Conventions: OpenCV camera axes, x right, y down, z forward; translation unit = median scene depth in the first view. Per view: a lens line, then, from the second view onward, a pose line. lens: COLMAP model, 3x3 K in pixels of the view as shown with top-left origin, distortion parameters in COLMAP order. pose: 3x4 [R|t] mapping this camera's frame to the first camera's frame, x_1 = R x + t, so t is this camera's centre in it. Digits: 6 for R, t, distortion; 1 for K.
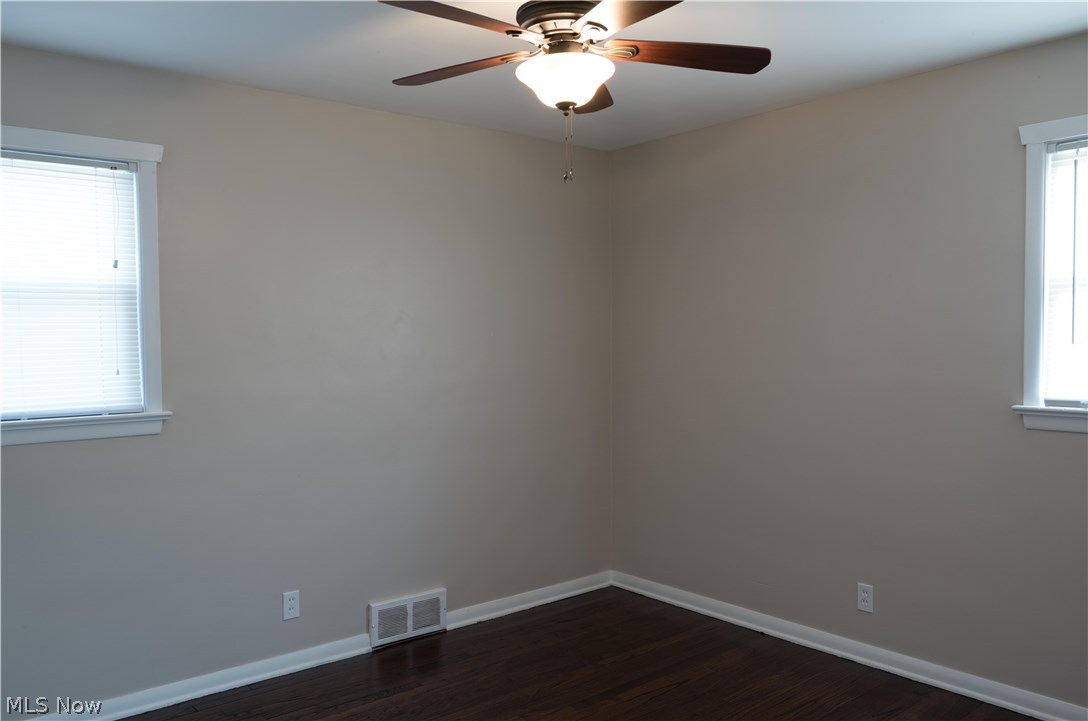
lens RADIAL K [[857.5, 0, 544.0], [0, 857.5, 360.5], [0, 0, 1]] dist [-0.000198, -0.007786]
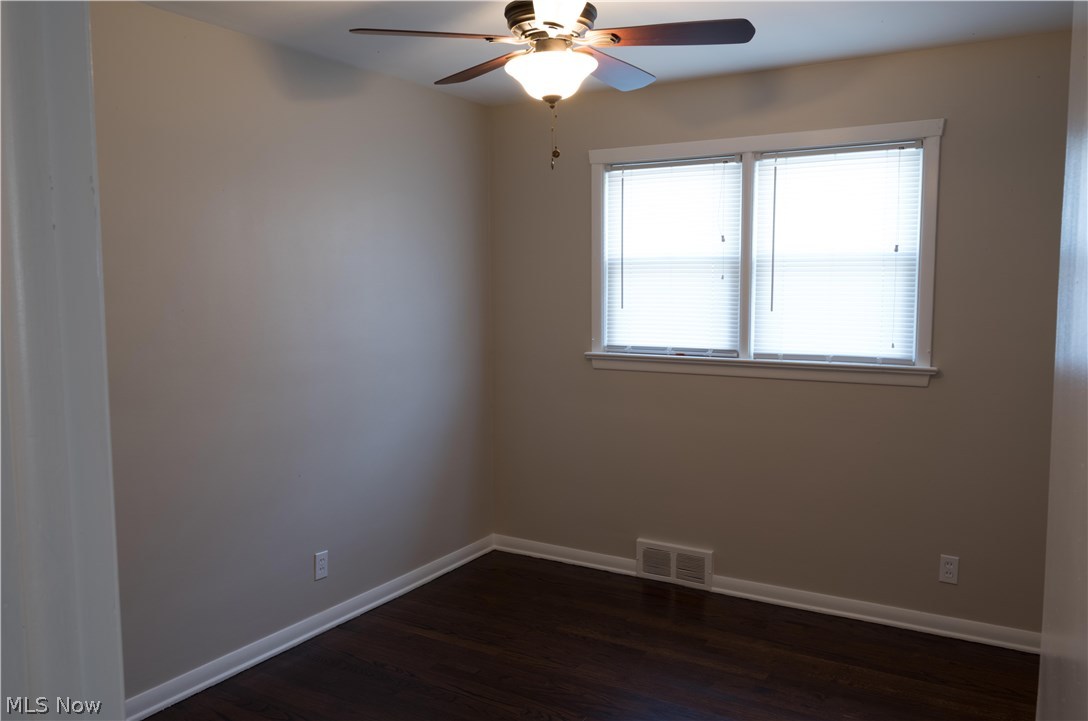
lens RADIAL K [[857.5, 0, 544.0], [0, 857.5, 360.5], [0, 0, 1]] dist [-0.000198, -0.007786]
pose [[0.319297, 0.086206, -0.943726, 0.788746], [-0.022564, 0.996263, 0.083371, -0.049146], [0.947386, -0.005326, 0.320049, 0.474686]]
